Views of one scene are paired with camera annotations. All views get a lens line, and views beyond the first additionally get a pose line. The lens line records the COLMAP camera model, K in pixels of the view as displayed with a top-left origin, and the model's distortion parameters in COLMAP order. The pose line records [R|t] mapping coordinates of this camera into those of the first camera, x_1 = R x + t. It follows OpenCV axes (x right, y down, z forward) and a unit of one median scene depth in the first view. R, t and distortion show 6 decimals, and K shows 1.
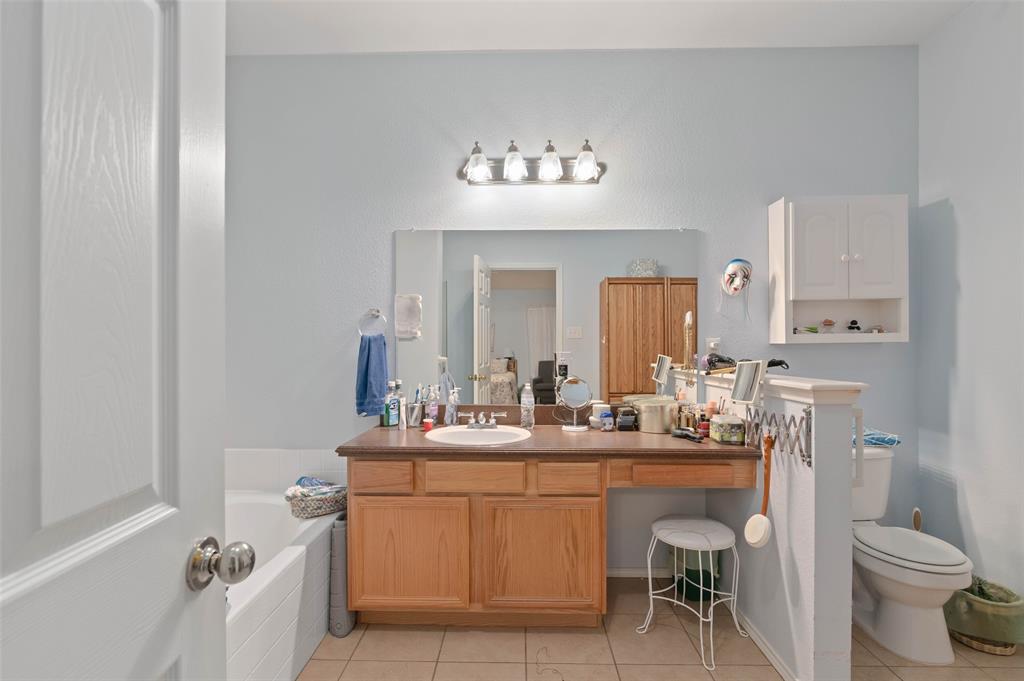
lens RADIAL K [[475.0, 0, 509.5], [0, 475.0, 342.3], [0, 0, 1]] dist [-0.007716, 0.000203]
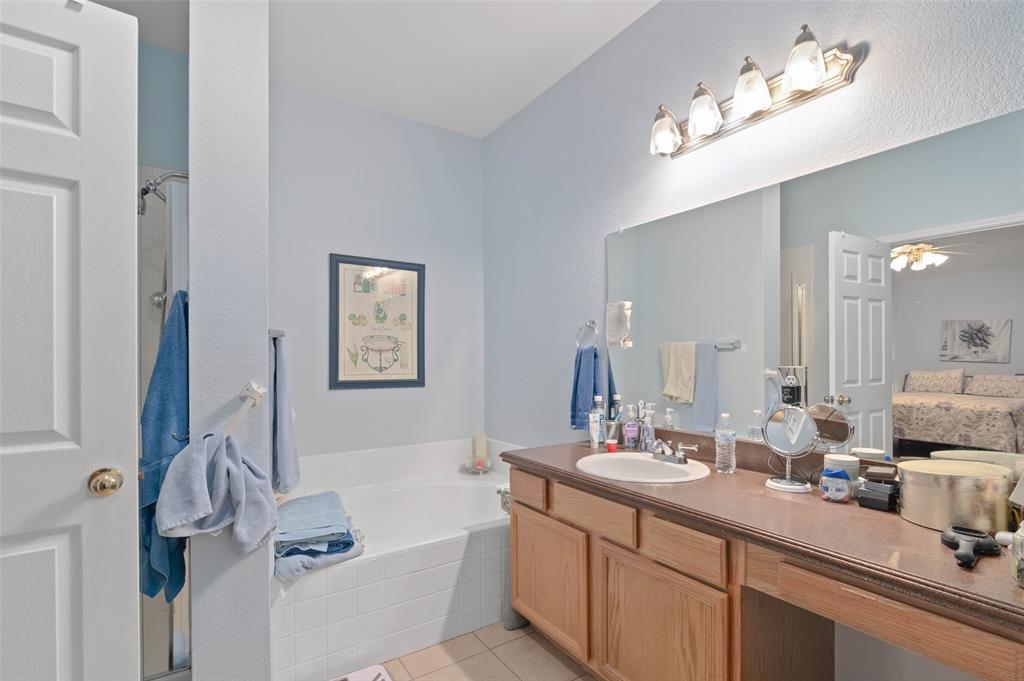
lens RADIAL K [[480.1, 0, 511.6], [0, 480.1, 355.9], [0, 0, 1]] dist [-0.011530, -0.000215]
pose [[0.564752, -0.009253, -0.825209, 0.463283], [0.014062, 0.999900, -0.001589, 0.001827], [0.825141, -0.010707, 0.564825, 0.331550]]
